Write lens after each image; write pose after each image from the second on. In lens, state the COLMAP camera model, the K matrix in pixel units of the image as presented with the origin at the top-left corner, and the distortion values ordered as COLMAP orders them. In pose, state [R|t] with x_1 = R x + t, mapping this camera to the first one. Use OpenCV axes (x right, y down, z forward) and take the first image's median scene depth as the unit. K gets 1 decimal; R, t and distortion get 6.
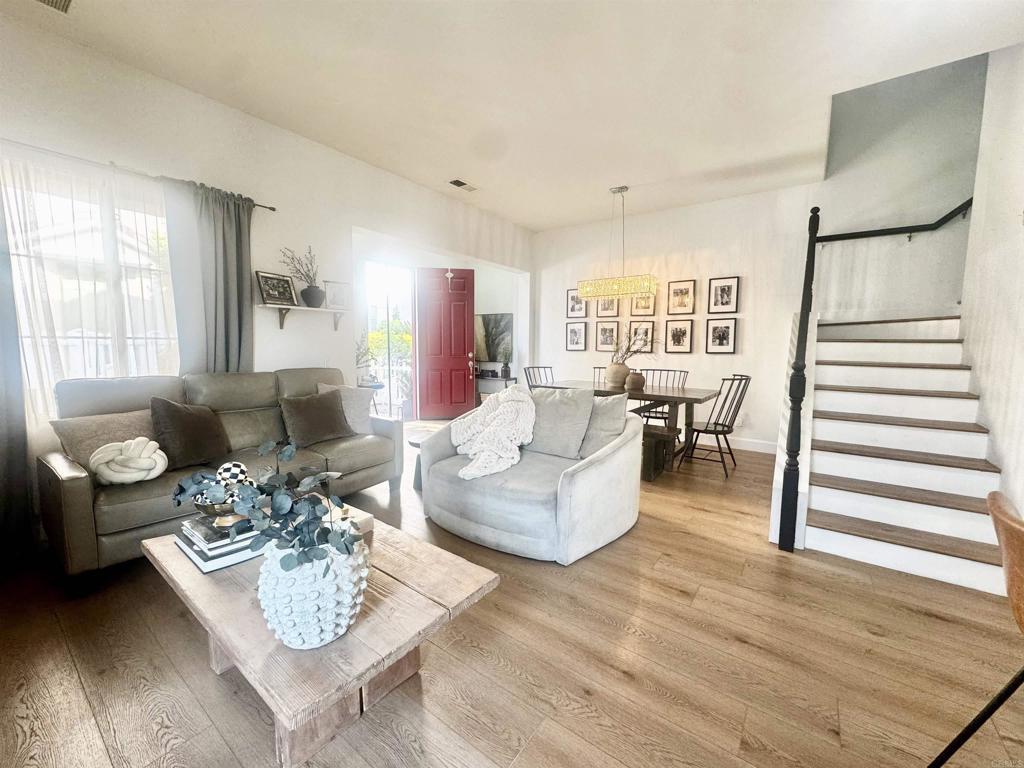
lens RADIAL K [[409.6, 0, 511.1], [0, 409.6, 383.3], [0, 0, 1]] dist [-0.003162, 0.000076]
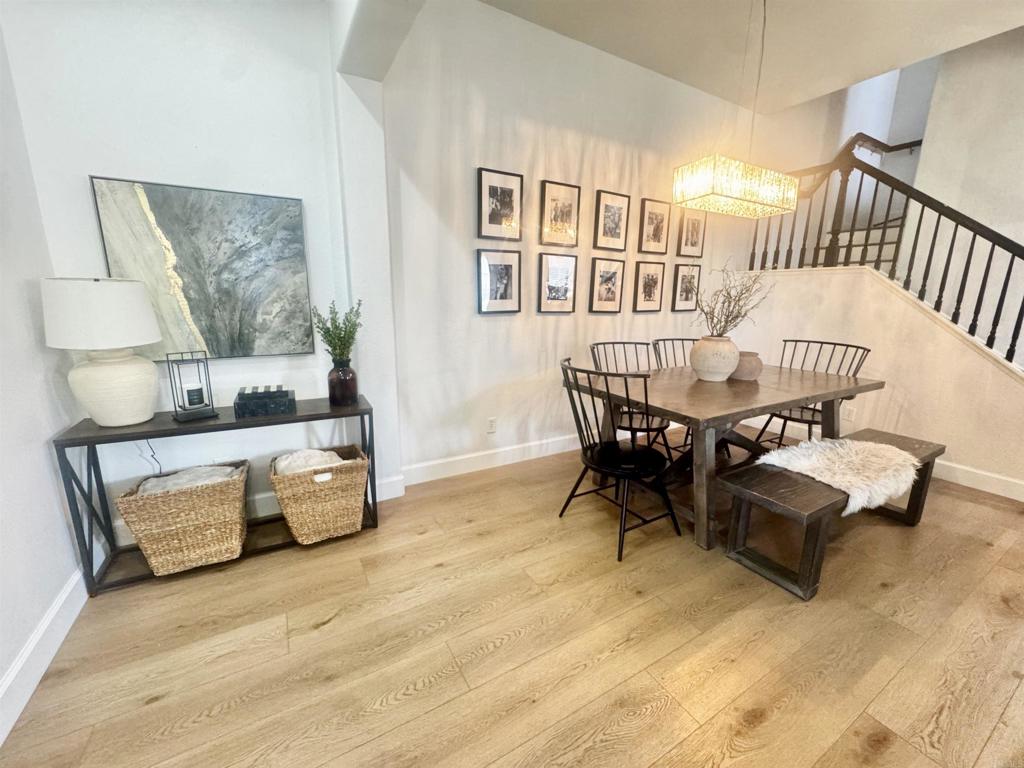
lens RADIAL K [[409.6, 0, 511.1], [0, 409.6, 383.3], [0, 0, 1]] dist [-0.003162, 0.000076]
pose [[0.401449, -0.197223, 0.894395, -0.324769], [0.076033, 0.980346, 0.182048, -0.102632], [-0.912720, -0.005080, 0.408554, 0.960771]]
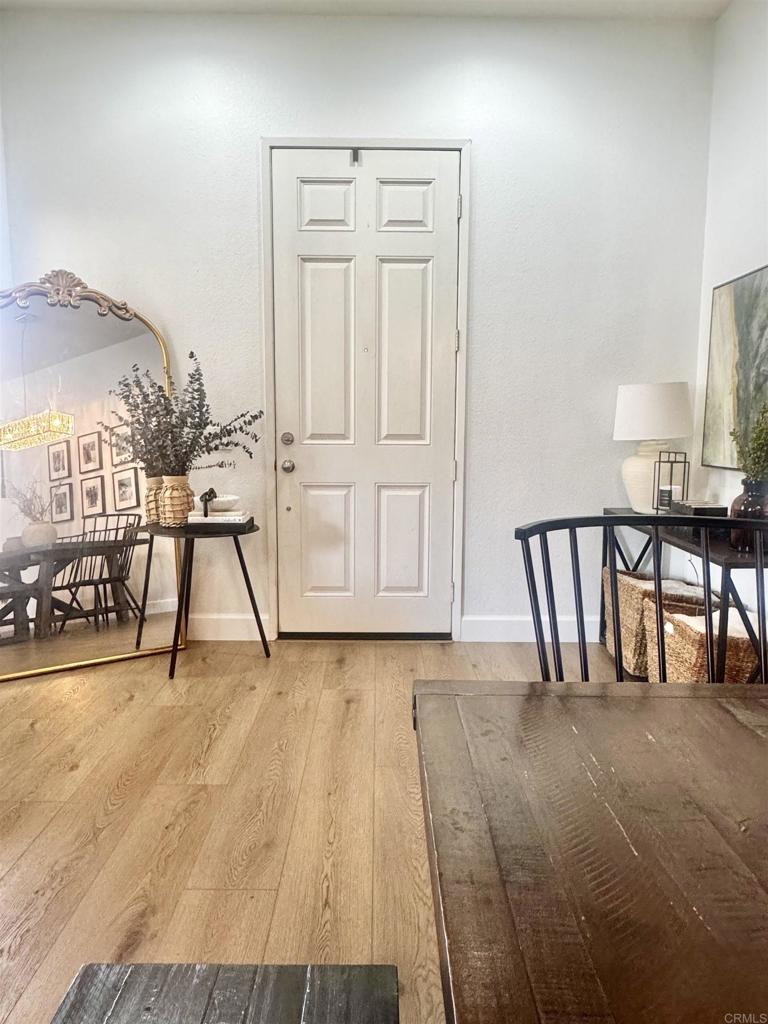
lens RADIAL K [[637.4, 0, 384.0], [0, 637.4, 512.0], [0, 0, 1]] dist [0.000253, 0.000964]
pose [[0.599839, 0.100827, -0.793742, 0.168647], [-0.076715, 0.994705, 0.068380, -0.054491], [0.796434, 0.019875, 0.604398, 0.846570]]
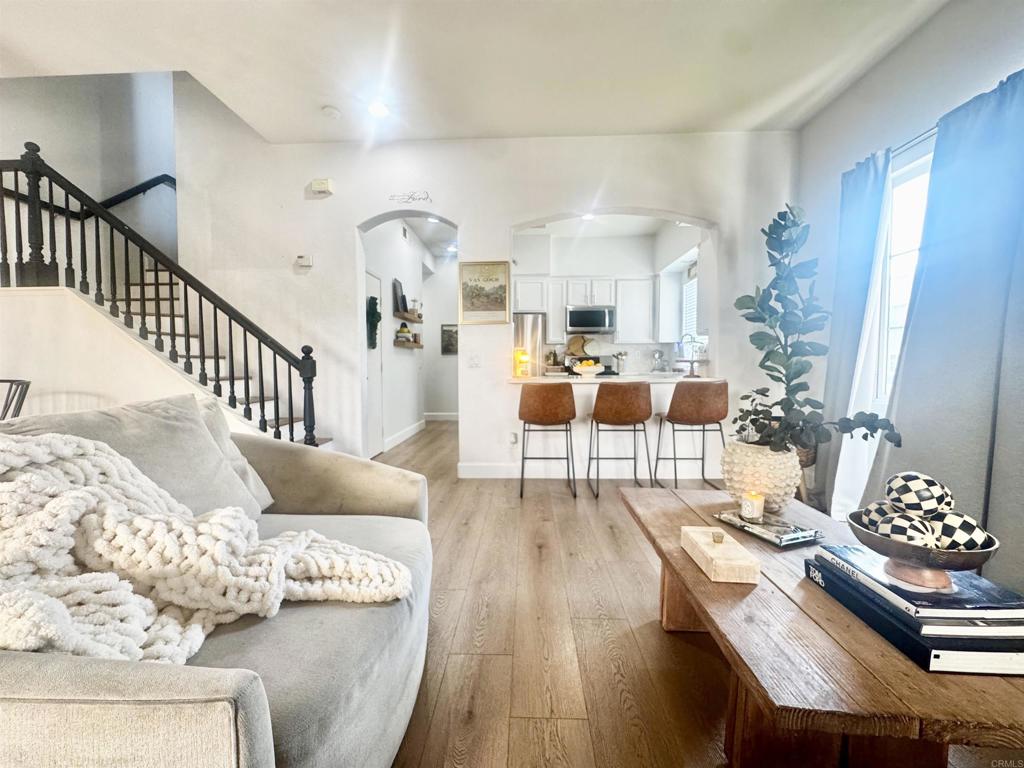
lens RADIAL K [[409.6, 0, 511.1], [0, 409.6, 383.3], [0, 0, 1]] dist [-0.003162, 0.000076]
pose [[-0.559617, -0.043367, 0.827616, -0.257728], [0.076828, 0.991615, 0.103910, -0.012384], [-0.825183, 0.121733, -0.551592, 0.549859]]
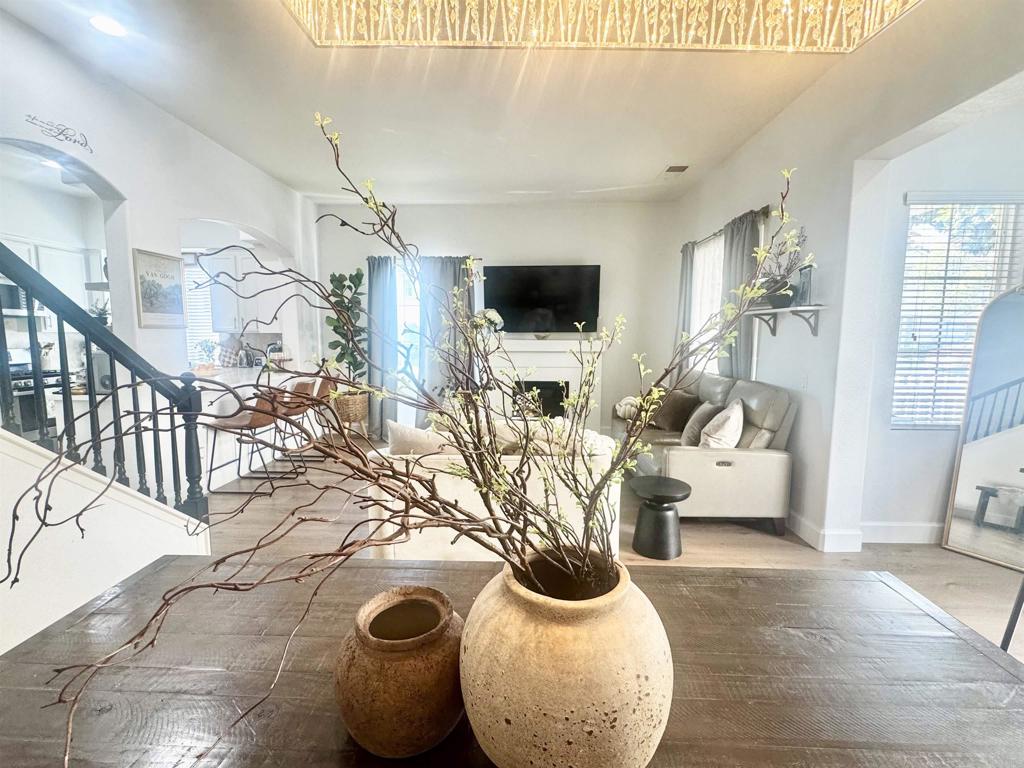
lens RADIAL K [[460.9, 0, 511.9], [0, 460.9, 384.3], [0, 0, 1]] dist [0.000016, -0.000007]
pose [[-0.826569, 0.047641, -0.560815, 0.320572], [-0.064945, 0.981682, 0.179114, -0.117345], [0.559075, 0.184472, -0.808335, 1.020777]]
